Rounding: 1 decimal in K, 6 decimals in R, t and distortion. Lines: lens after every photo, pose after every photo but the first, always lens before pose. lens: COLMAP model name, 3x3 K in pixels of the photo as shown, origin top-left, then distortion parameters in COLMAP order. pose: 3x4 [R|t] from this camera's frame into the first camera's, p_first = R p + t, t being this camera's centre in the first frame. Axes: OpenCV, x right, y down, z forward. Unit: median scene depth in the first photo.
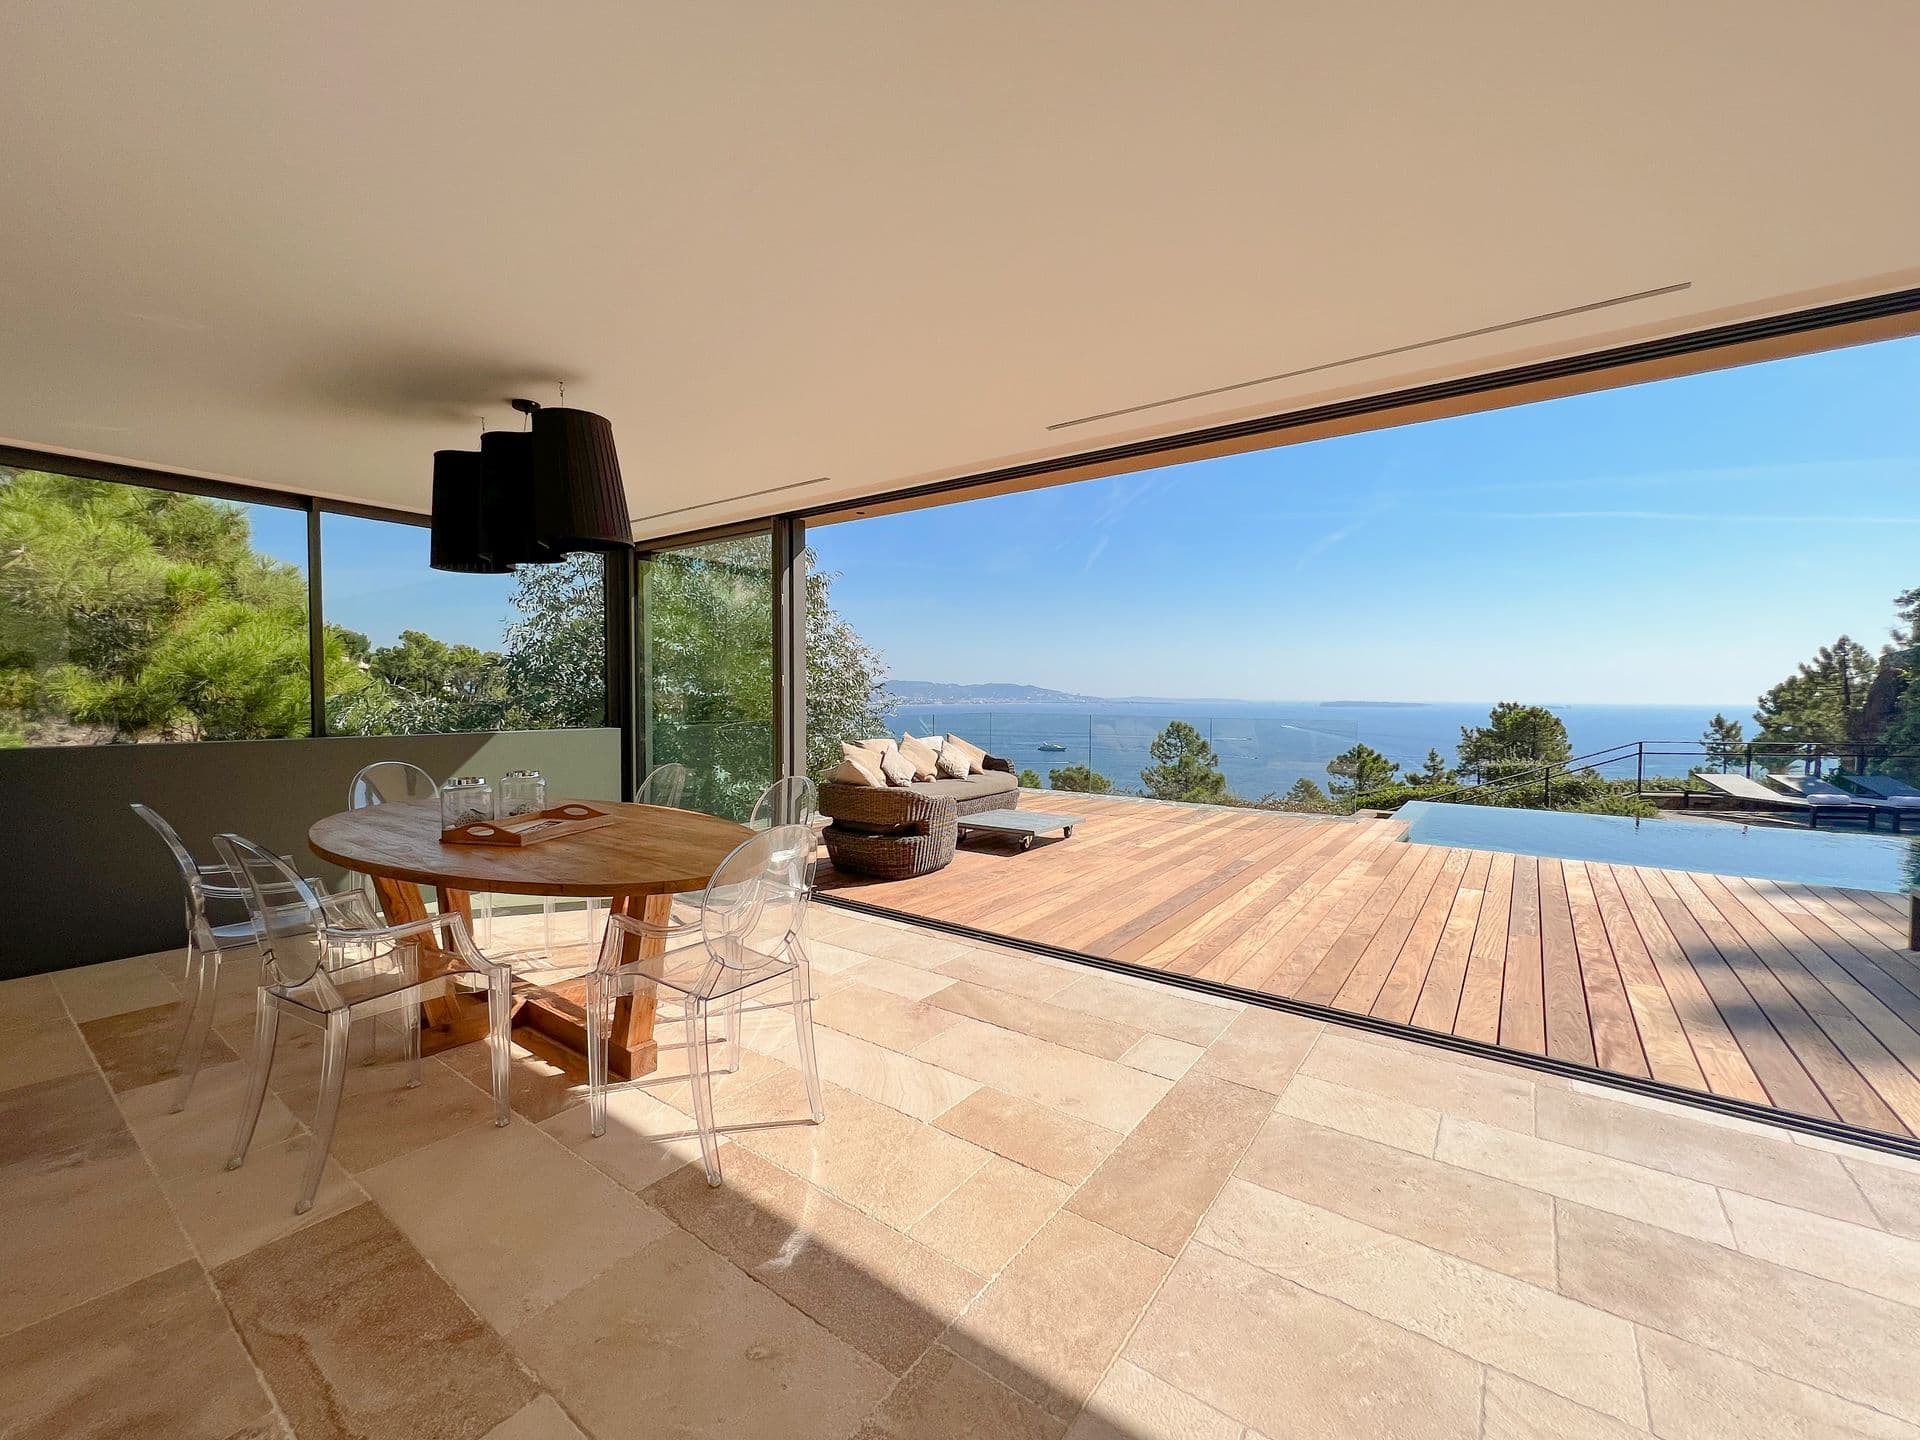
lens RADIAL K [[783.4, 0, 960.0], [0, 783.4, 720.0], [0, 0, 1]] dist [0.000206, 0.000498]
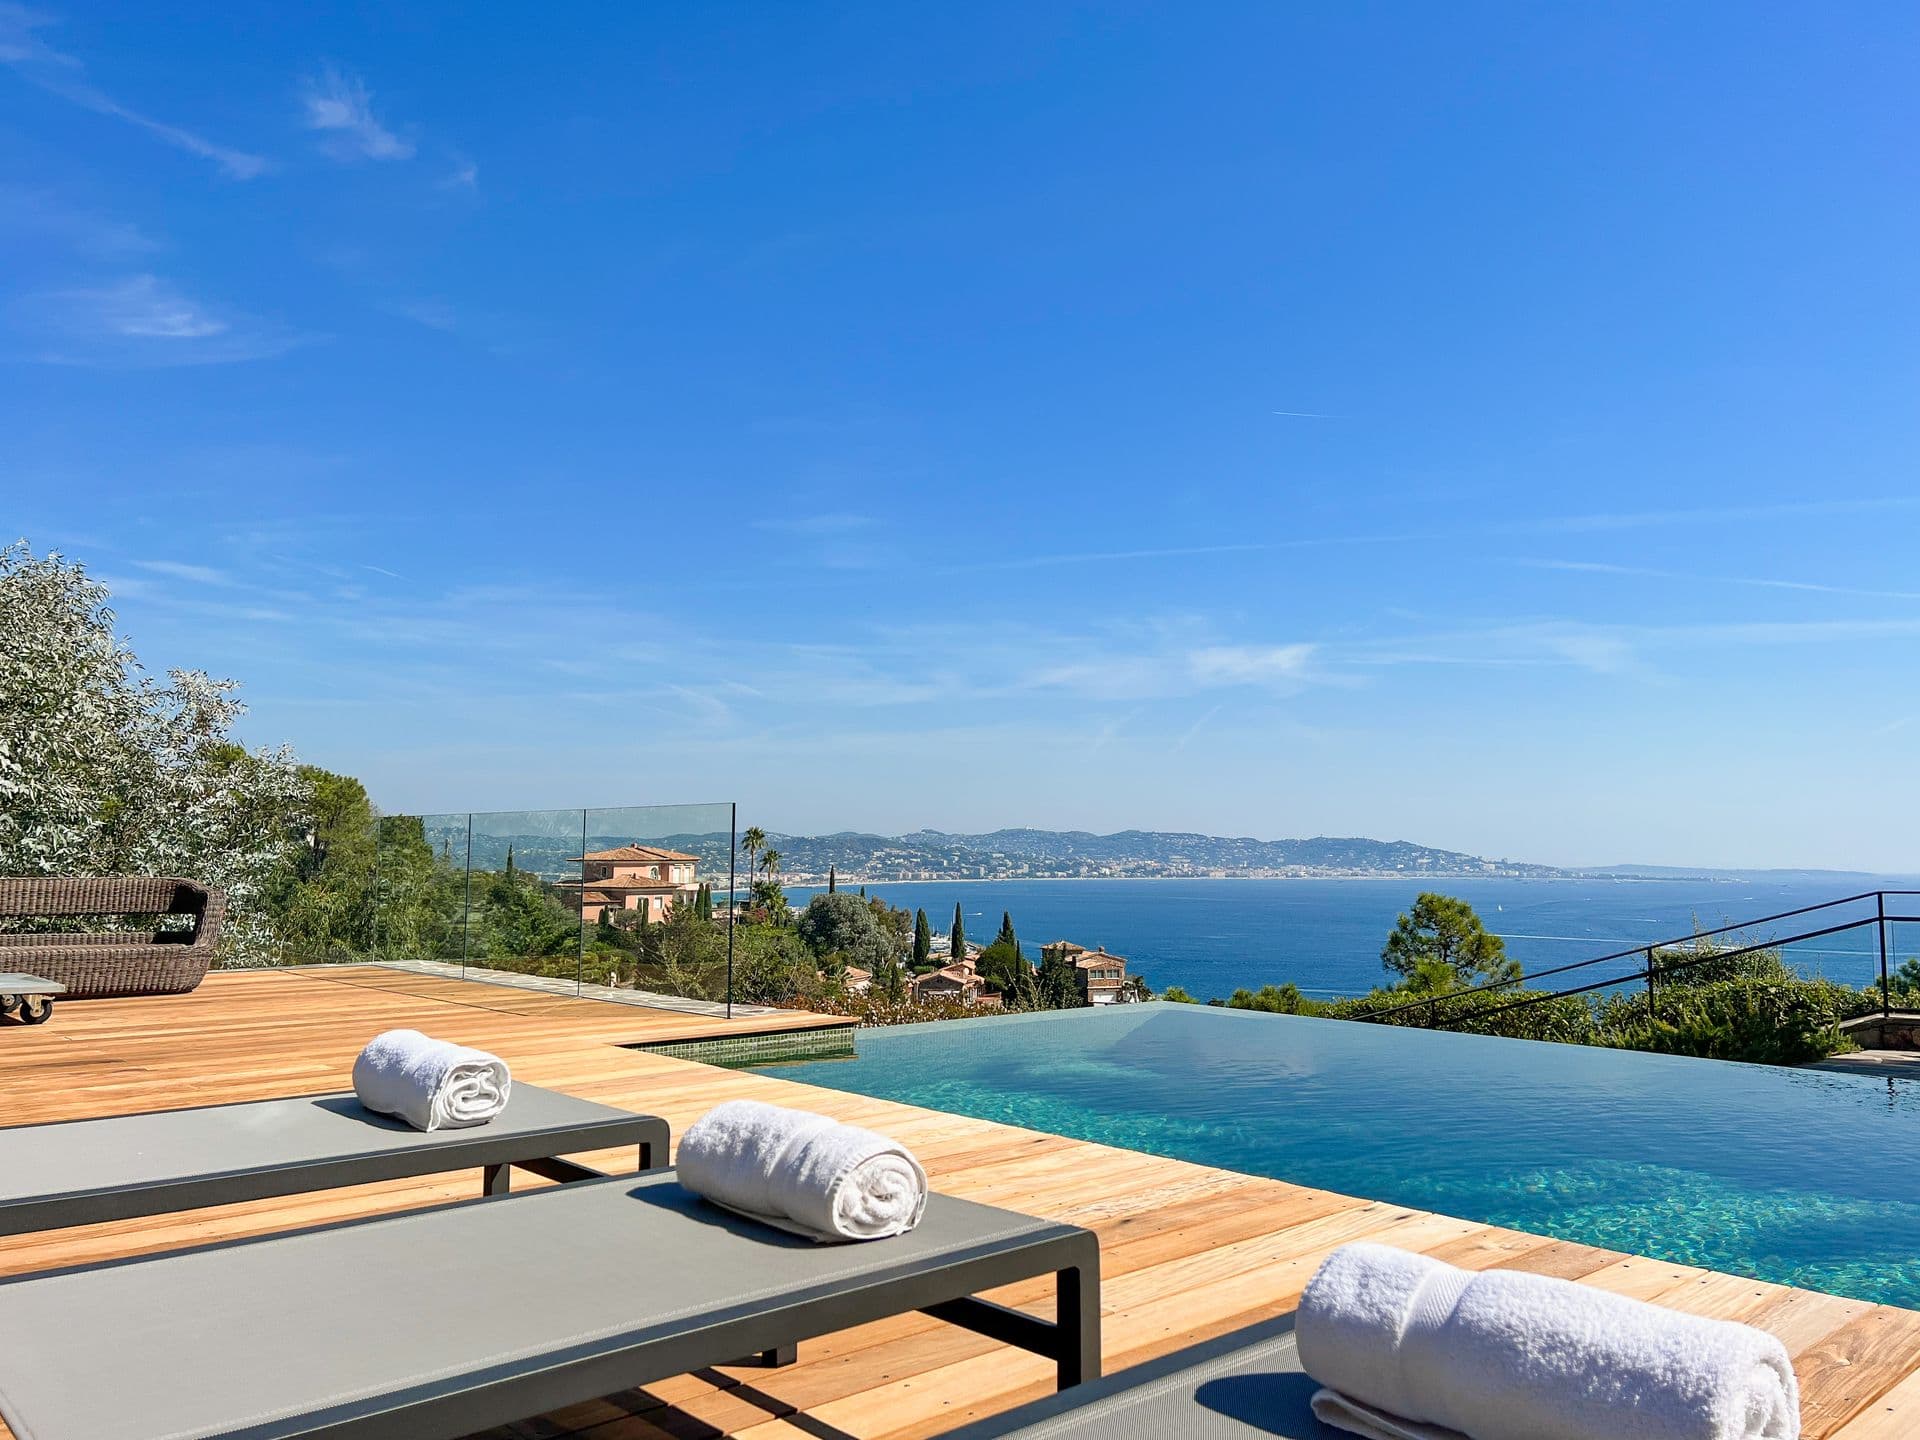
lens RADIAL K [[1484.5, 0, 960.0], [0, 1484.5, 720.0], [0, 0, 1]] dist [-0.002007, -0.002176]
pose [[0.979368, -0.013956, -0.201602, 0.223604], [-0.011427, 0.992192, -0.124197, 0.016627], [0.201761, 0.123938, 0.971561, 0.052388]]
